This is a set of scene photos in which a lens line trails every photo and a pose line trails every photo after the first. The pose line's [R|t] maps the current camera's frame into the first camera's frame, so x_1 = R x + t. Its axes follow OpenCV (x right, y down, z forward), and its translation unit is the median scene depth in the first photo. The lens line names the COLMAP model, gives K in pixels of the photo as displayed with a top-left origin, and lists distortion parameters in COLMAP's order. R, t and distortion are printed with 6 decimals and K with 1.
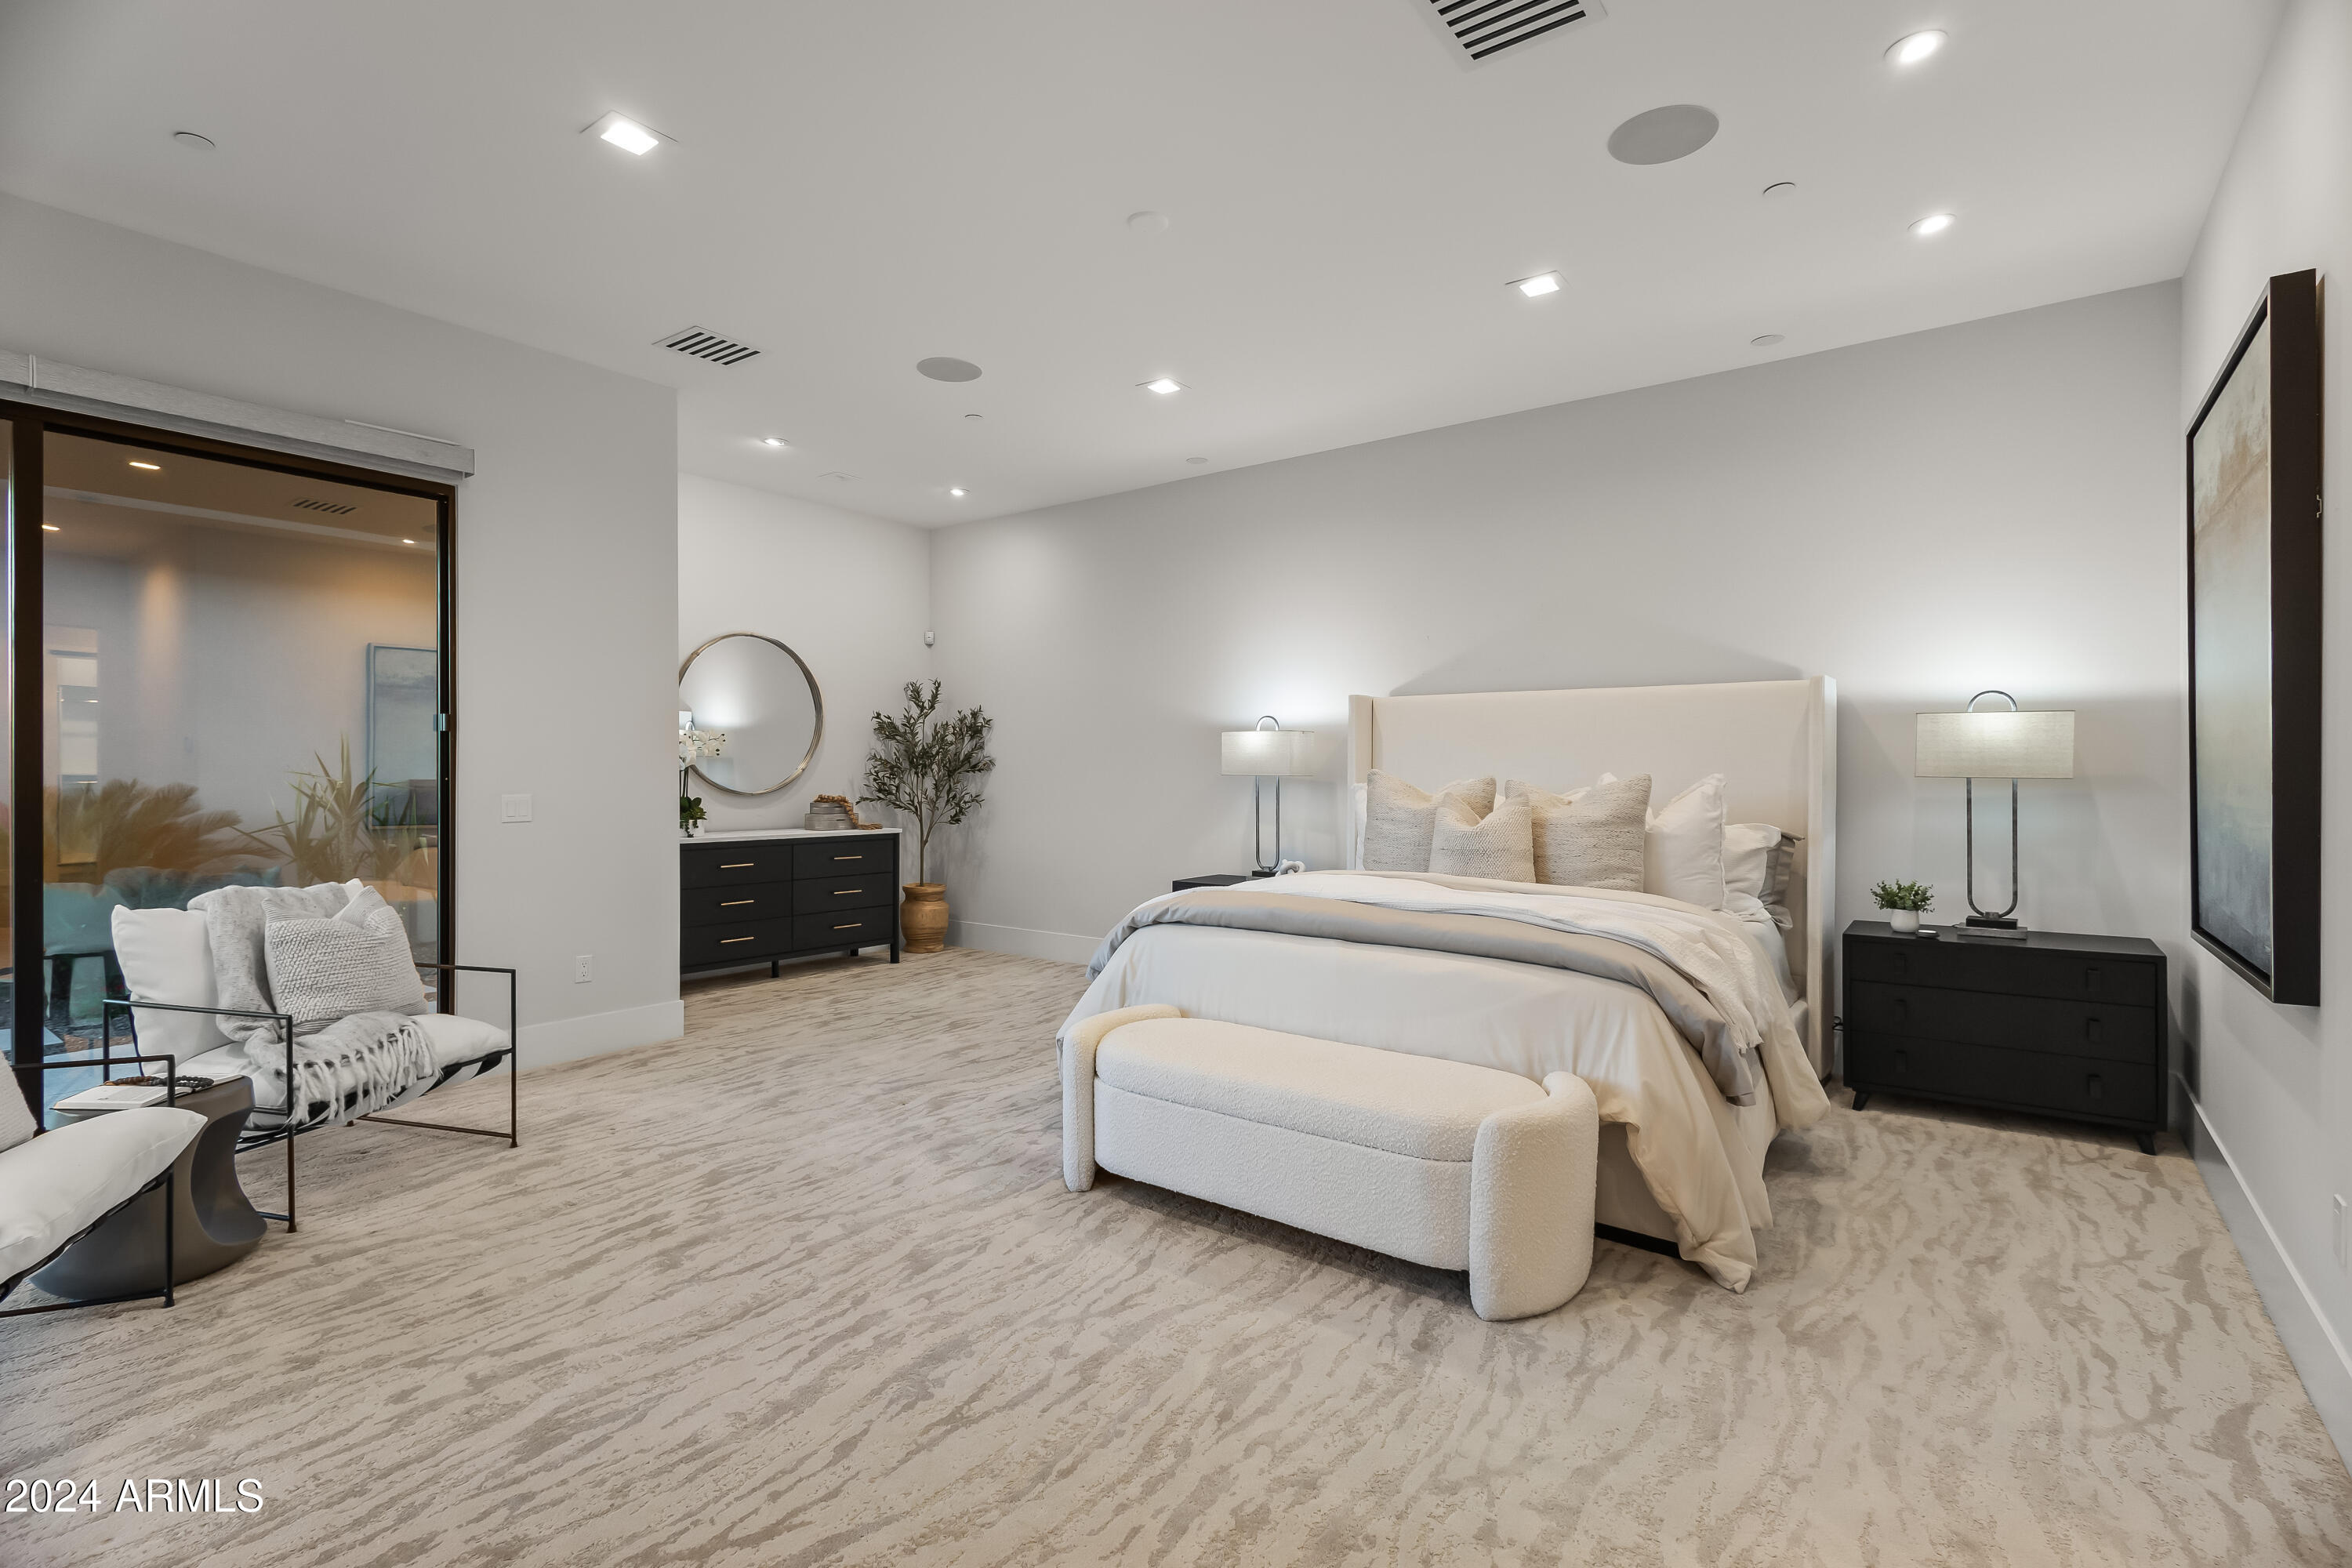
lens RADIAL K [[1132.0, 0, 1141.6], [0, 1132.0, 770.7], [0, 0, 1]] dist [-0.001286, 0.000067]
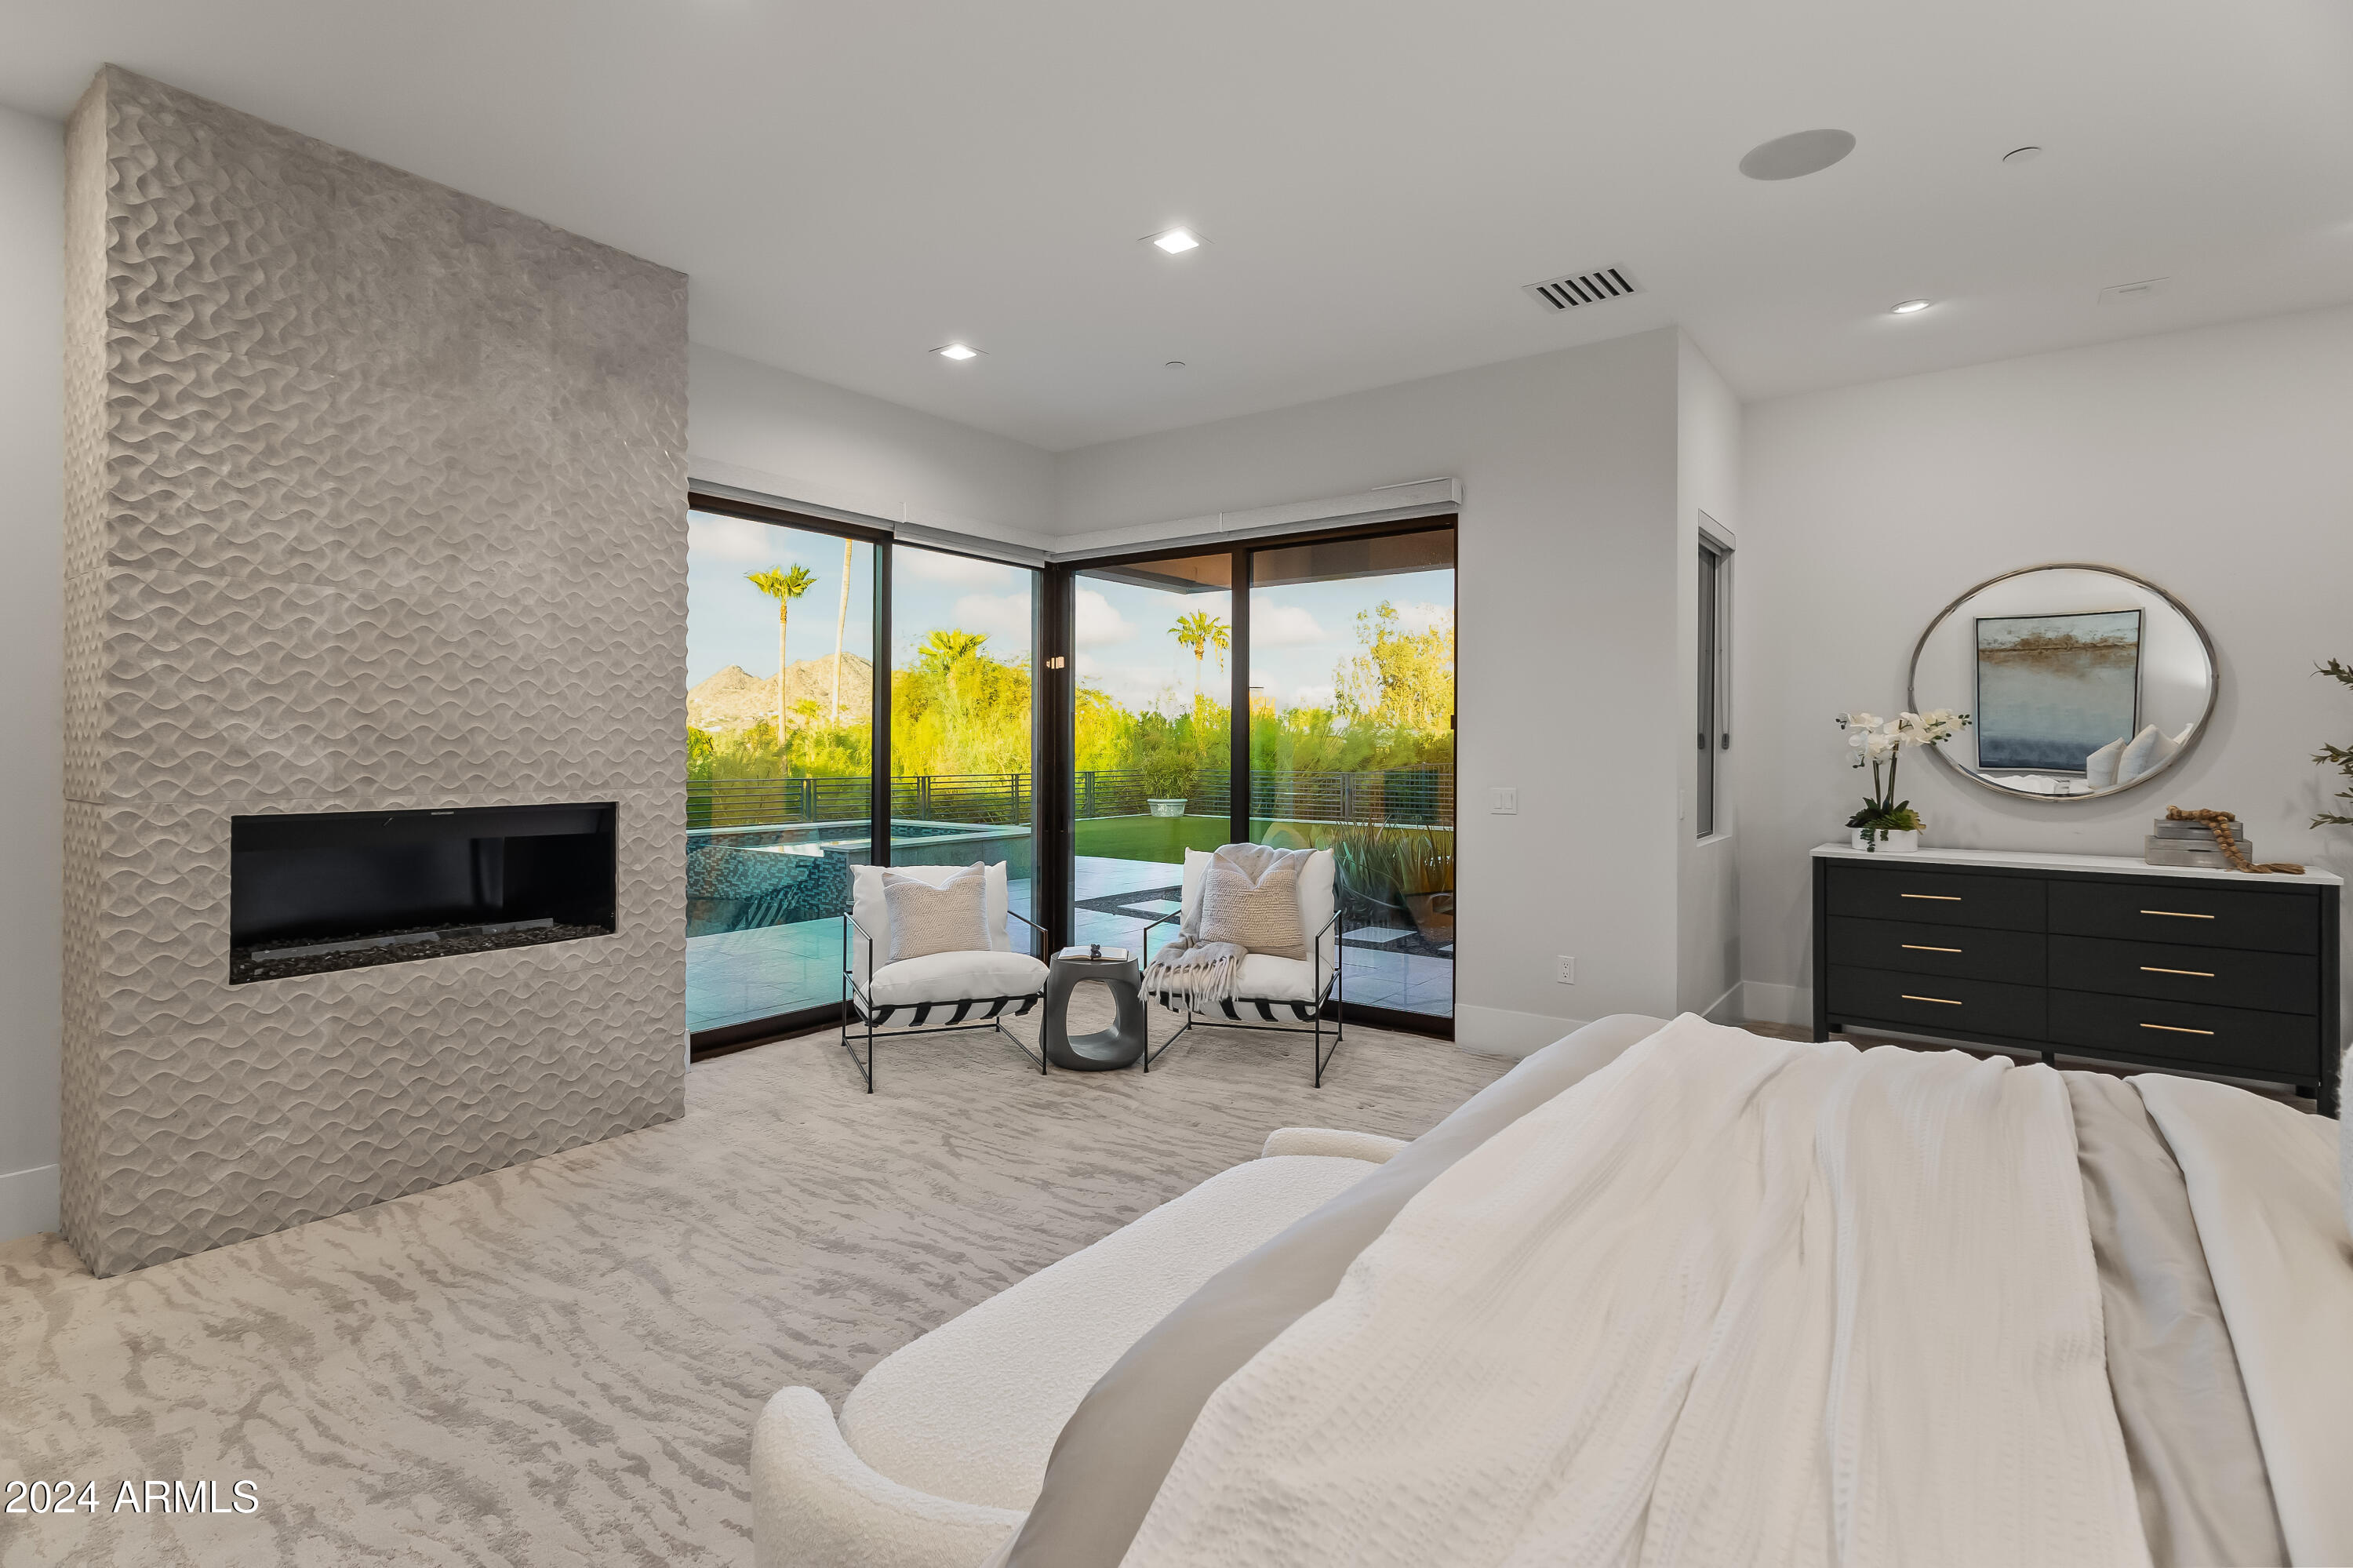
lens RADIAL K [[1132.5, 0, 1142.1], [0, 1132.5, 770.7], [0, 0, 1]] dist [-0.001286, 0.000067]
pose [[-0.011130, 0.025839, -0.999604, 0.764564], [0.005155, 0.999654, 0.025783, -0.039423], [0.999925, -0.004866, -0.011259, 1.004486]]
